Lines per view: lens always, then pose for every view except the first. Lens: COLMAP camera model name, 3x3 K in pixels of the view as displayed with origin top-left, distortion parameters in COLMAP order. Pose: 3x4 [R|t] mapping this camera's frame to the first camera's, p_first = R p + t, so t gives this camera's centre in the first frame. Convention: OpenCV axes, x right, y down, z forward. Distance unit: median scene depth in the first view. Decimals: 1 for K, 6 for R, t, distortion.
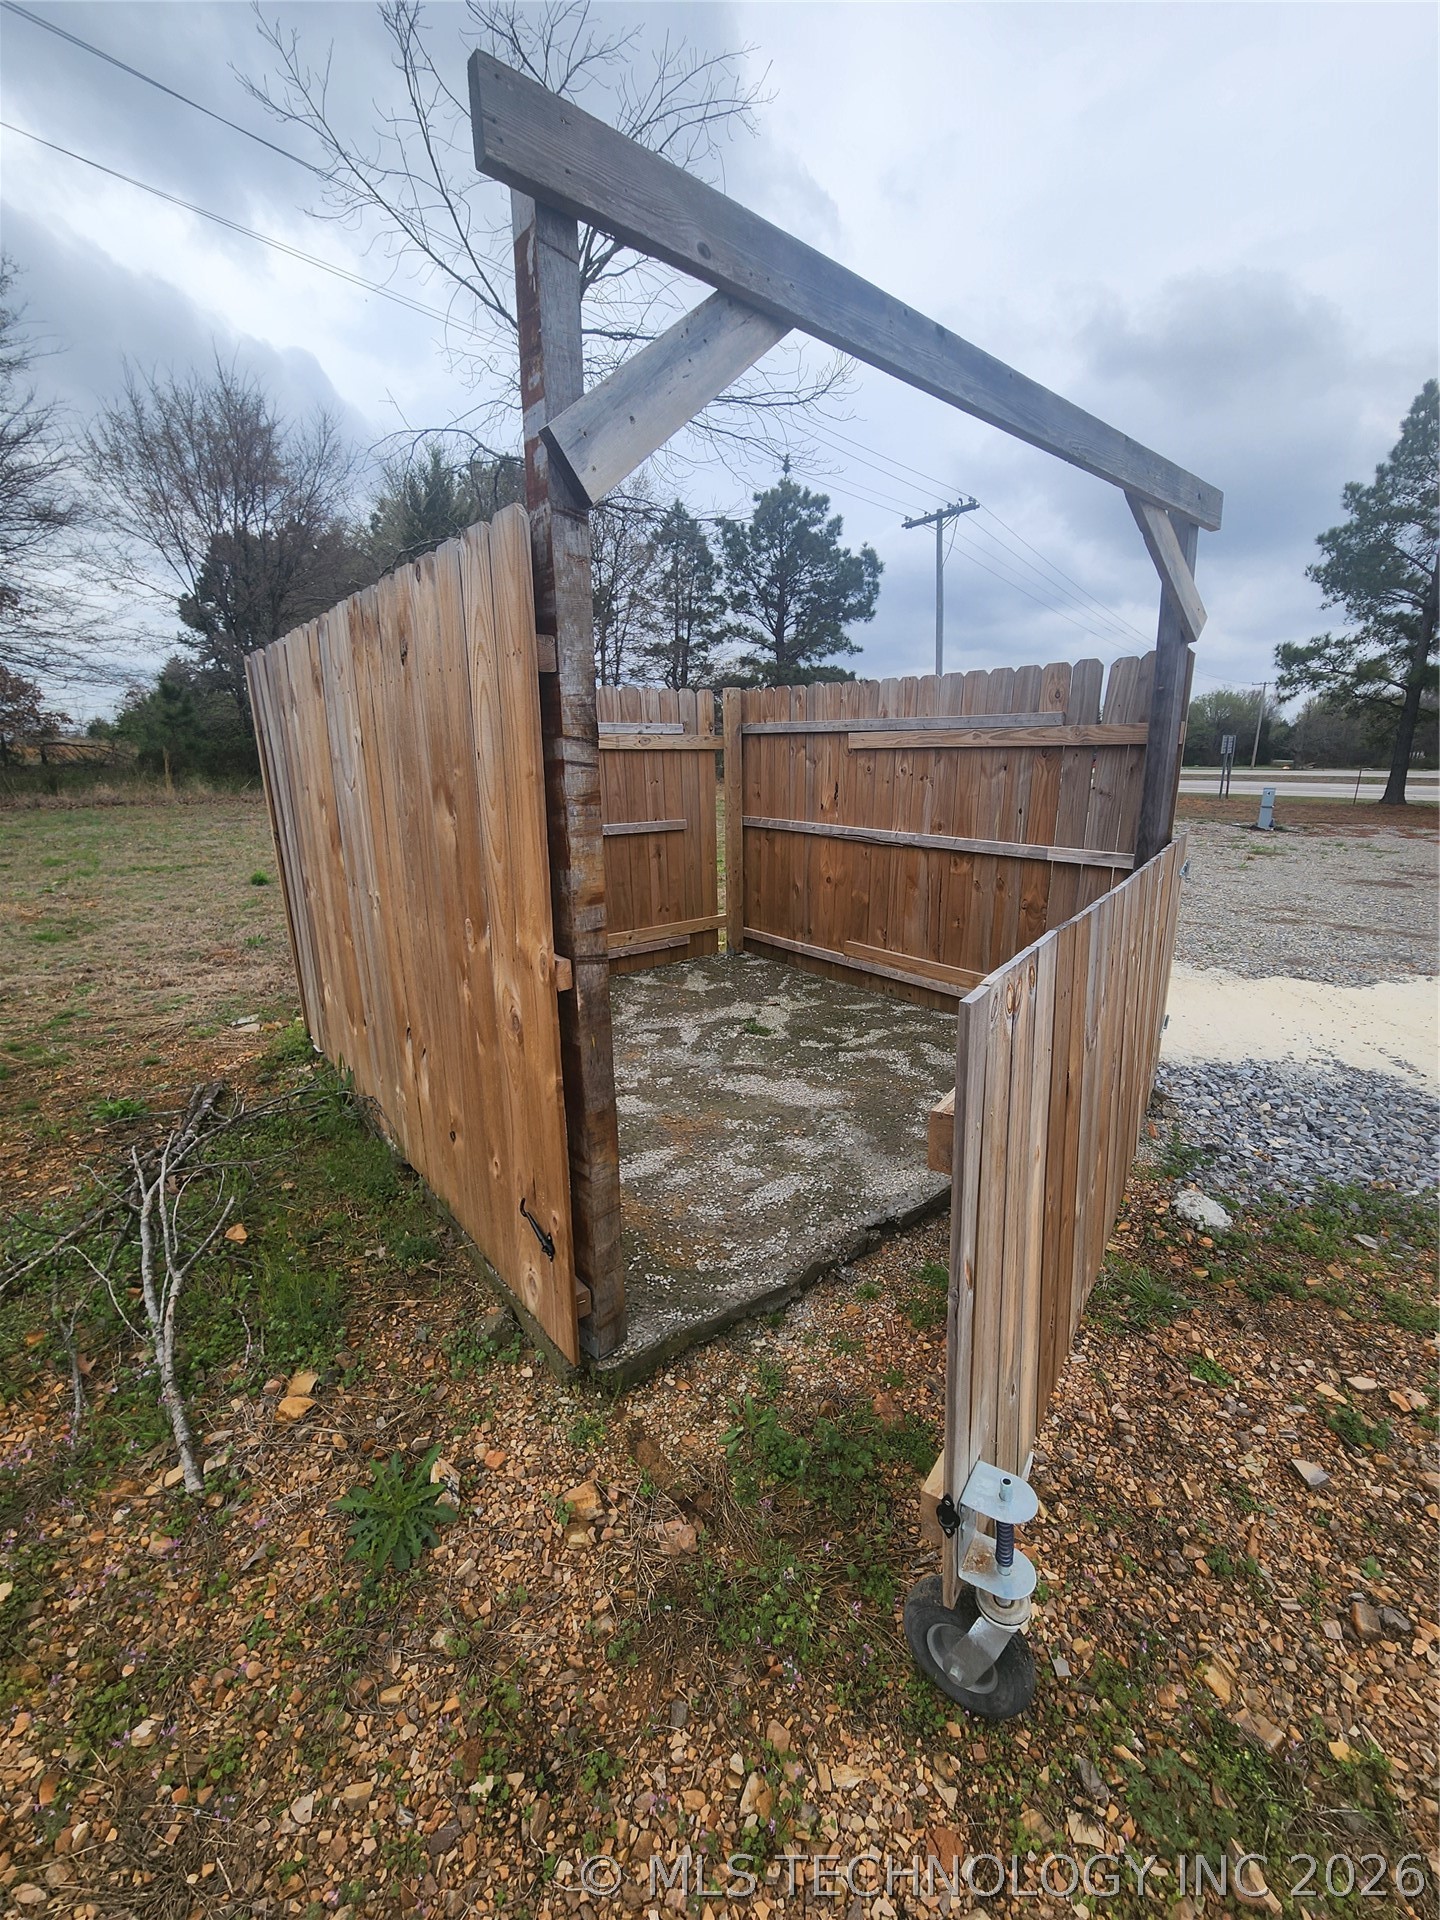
lens RADIAL K [[769.2, 0, 735.0], [0, 769.2, 969.9], [0, 0, 1]] dist [-0.001031, 0.000311]
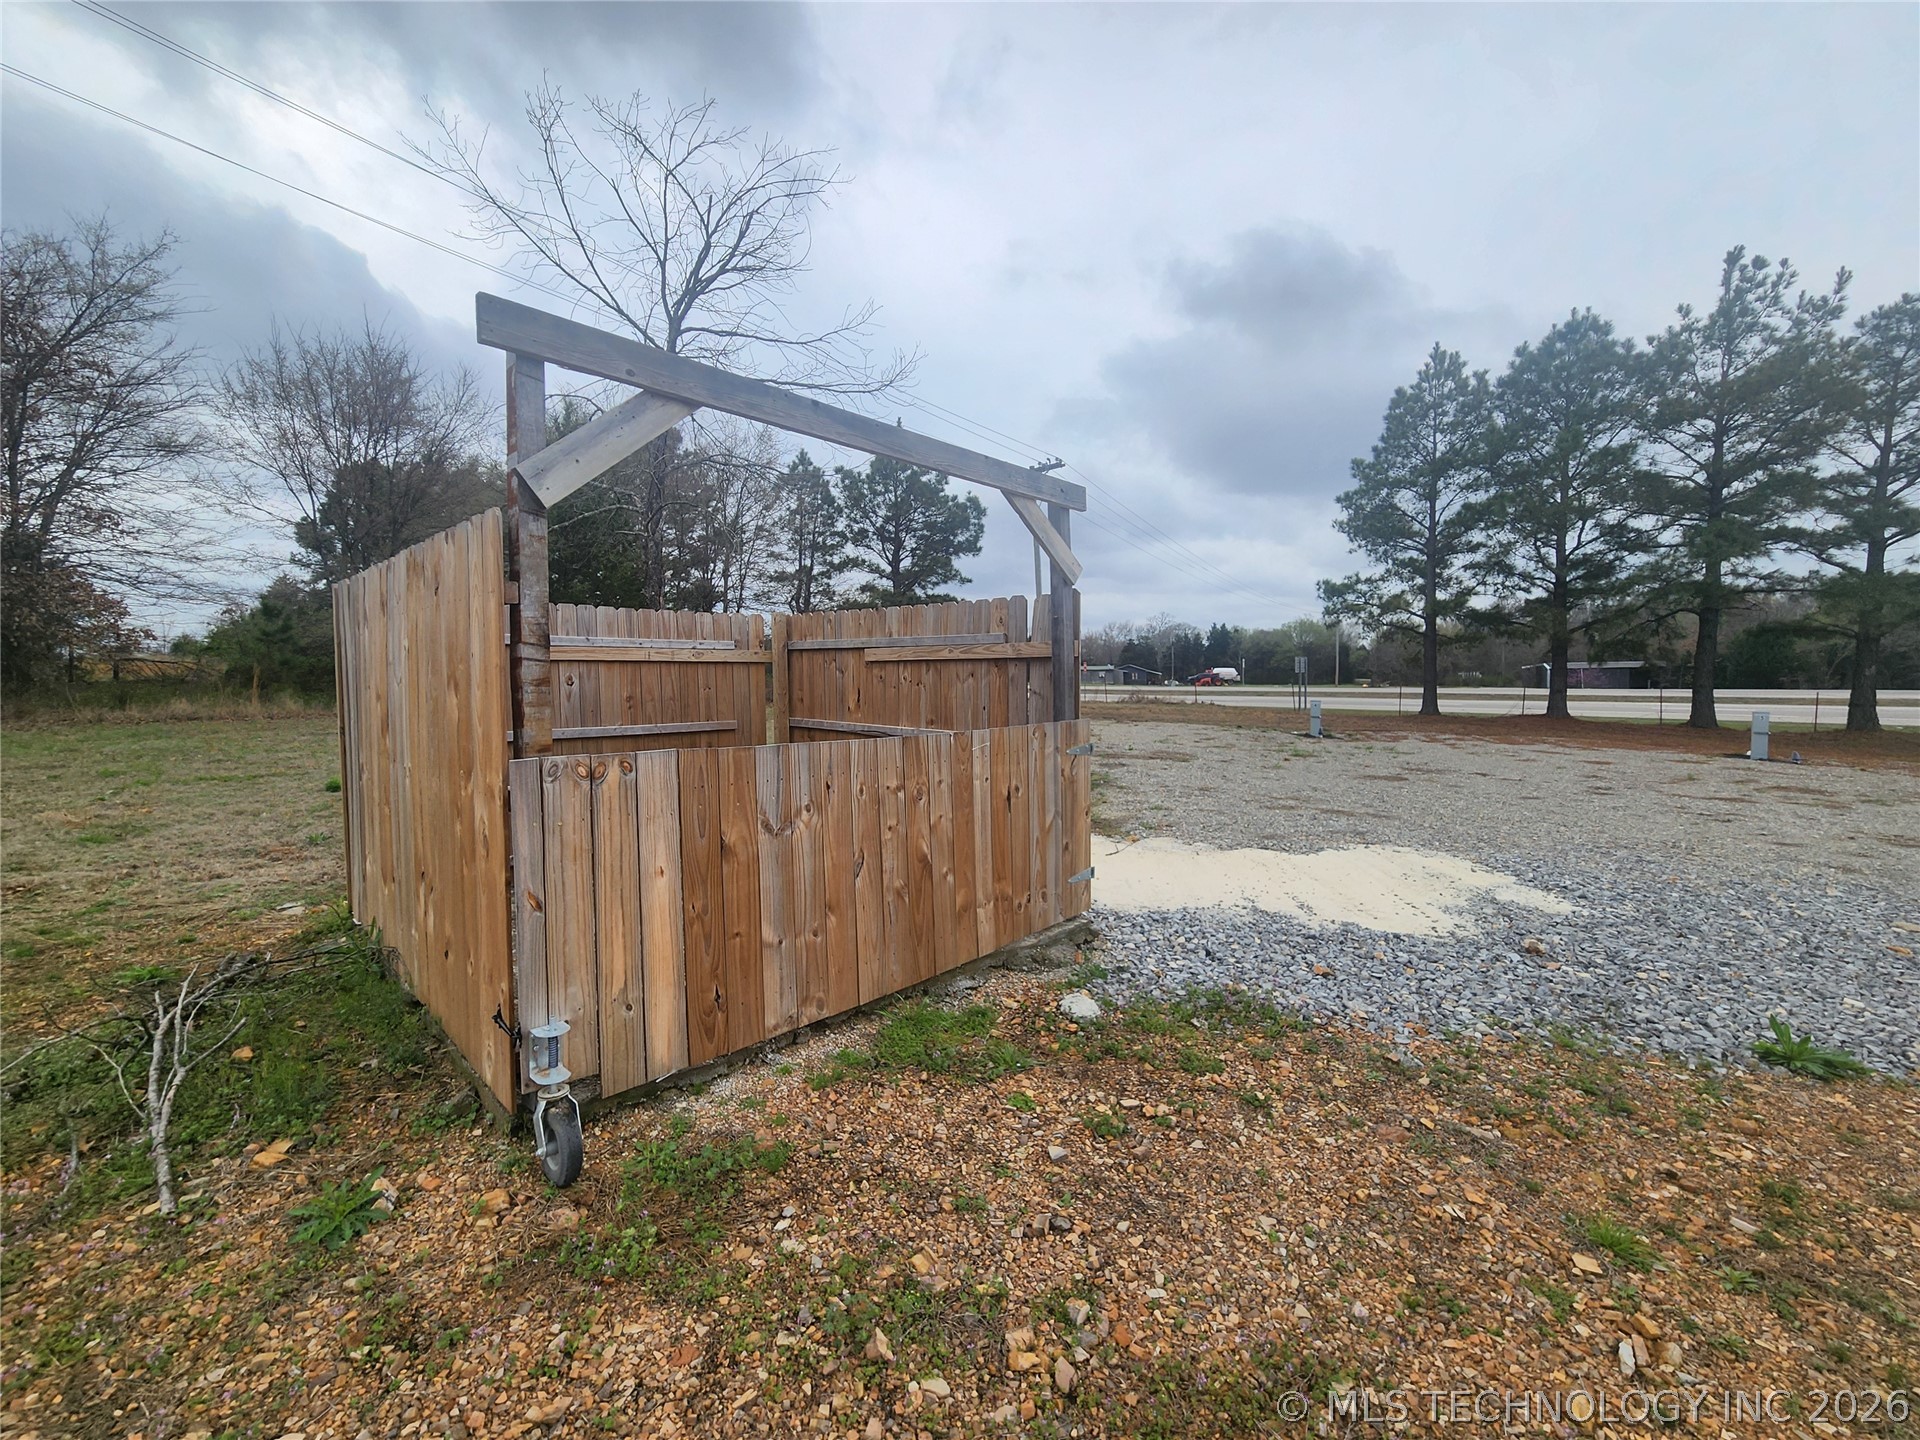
lens RADIAL K [[778.0, 0, 960.0], [0, 778.0, 720.0], [0, 0, 1]] dist [-0.000331, -0.000242]
pose [[0.993574, -0.004948, 0.113079, 0.043411], [0.028845, 0.977126, -0.210697, 0.018676], [-0.109450, 0.212604, 0.970989, -0.053534]]
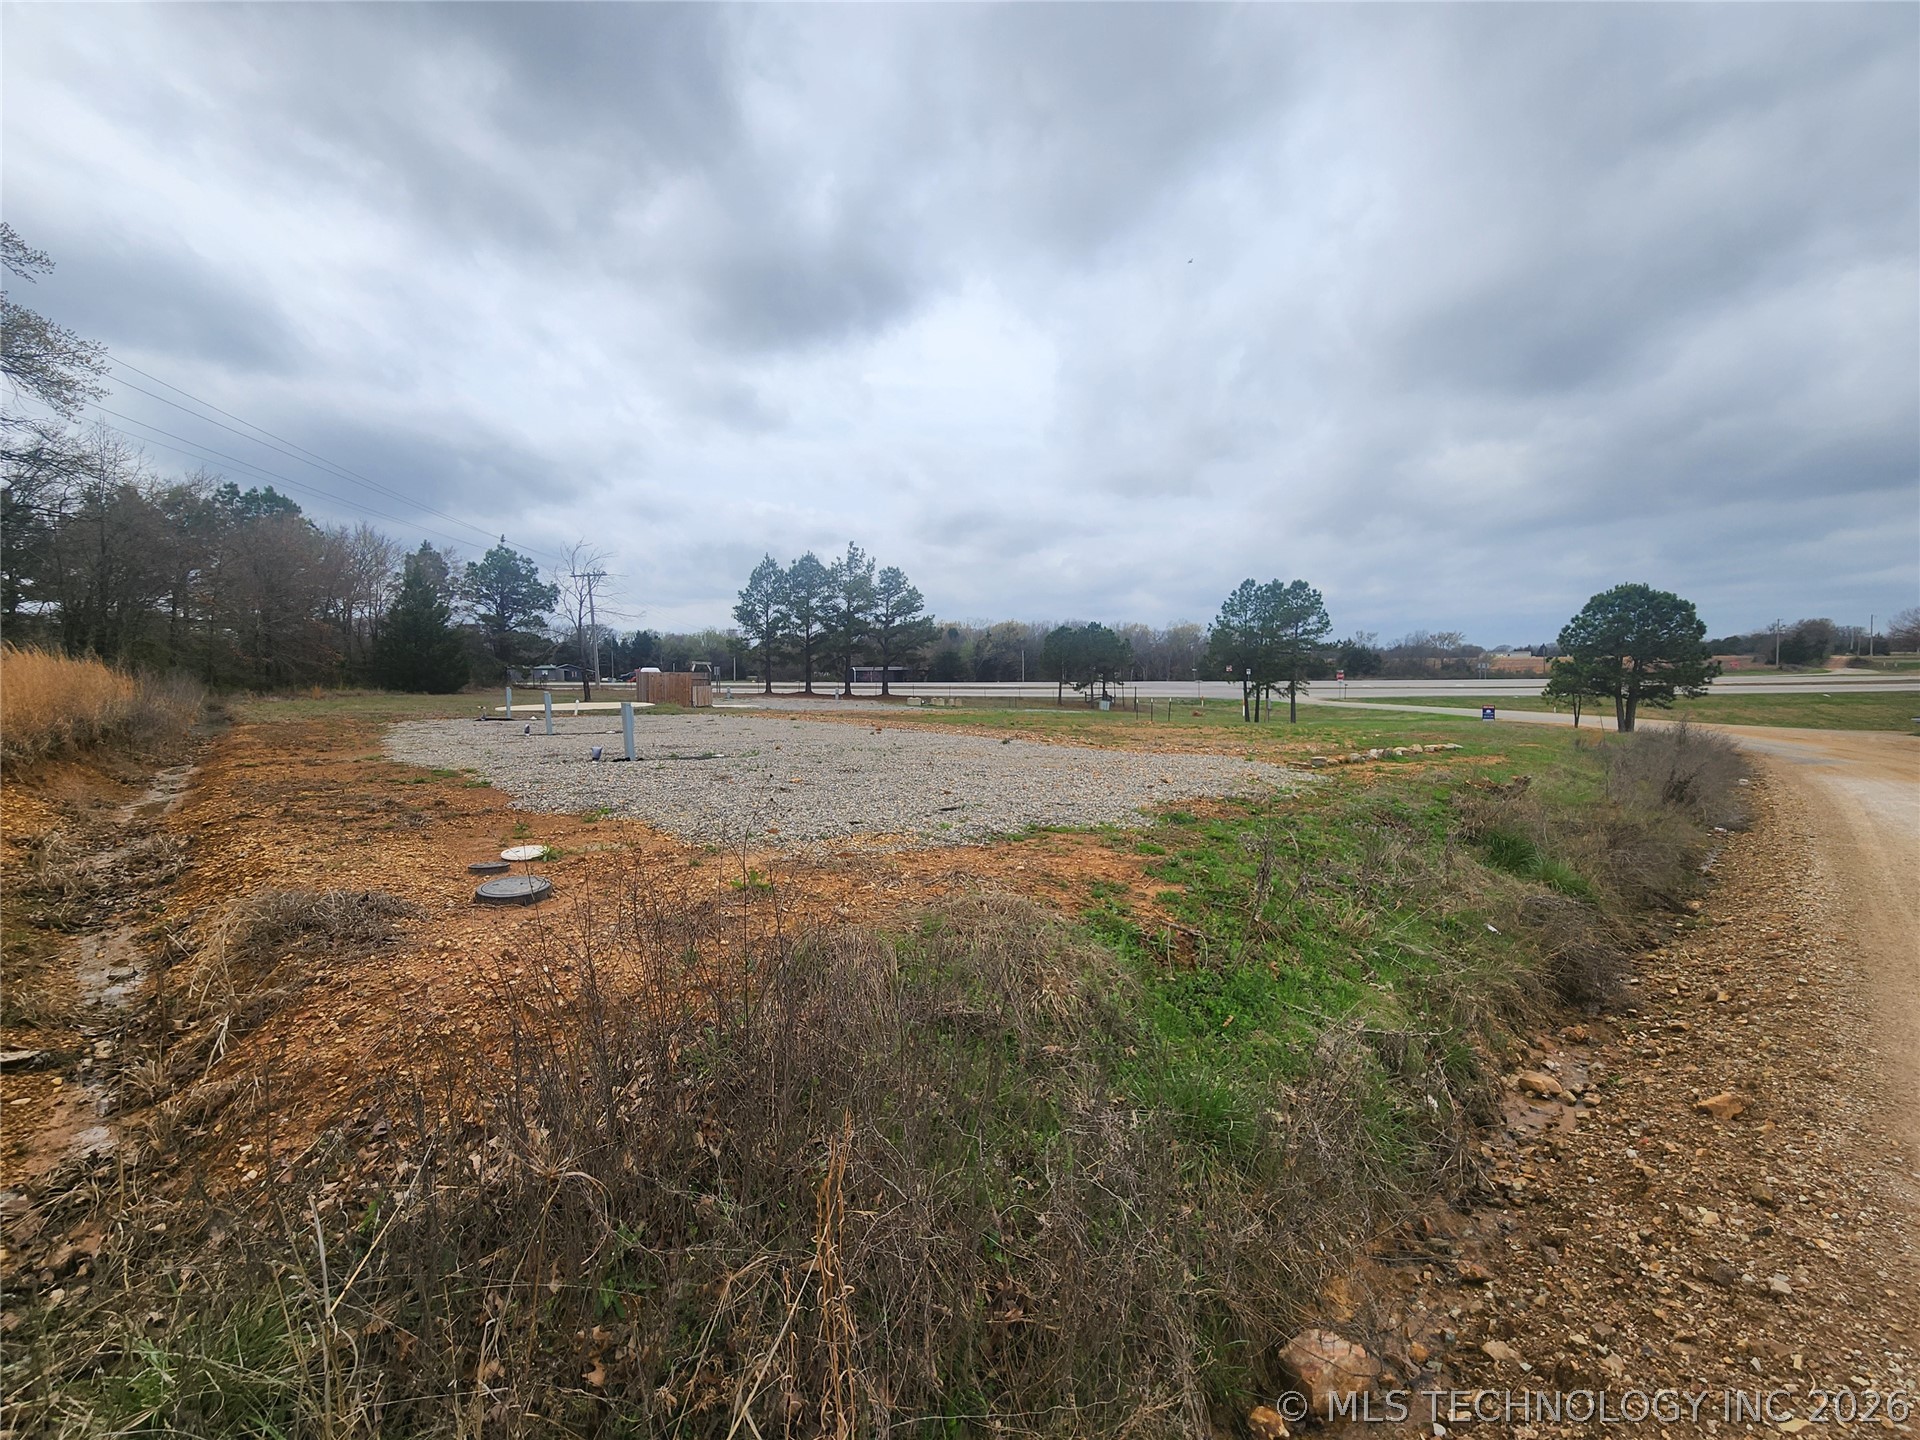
lens RADIAL K [[769.9, 0, 955.0], [0, 769.9, 710.9], [0, 0, 1]] dist [-0.000714, -0.000027]
pose [[0.661193, -0.036566, 0.749325, -1.189313], [0.199247, 0.971500, -0.128404, 0.492846], [-0.723274, 0.234201, 0.649634, -1.878231]]
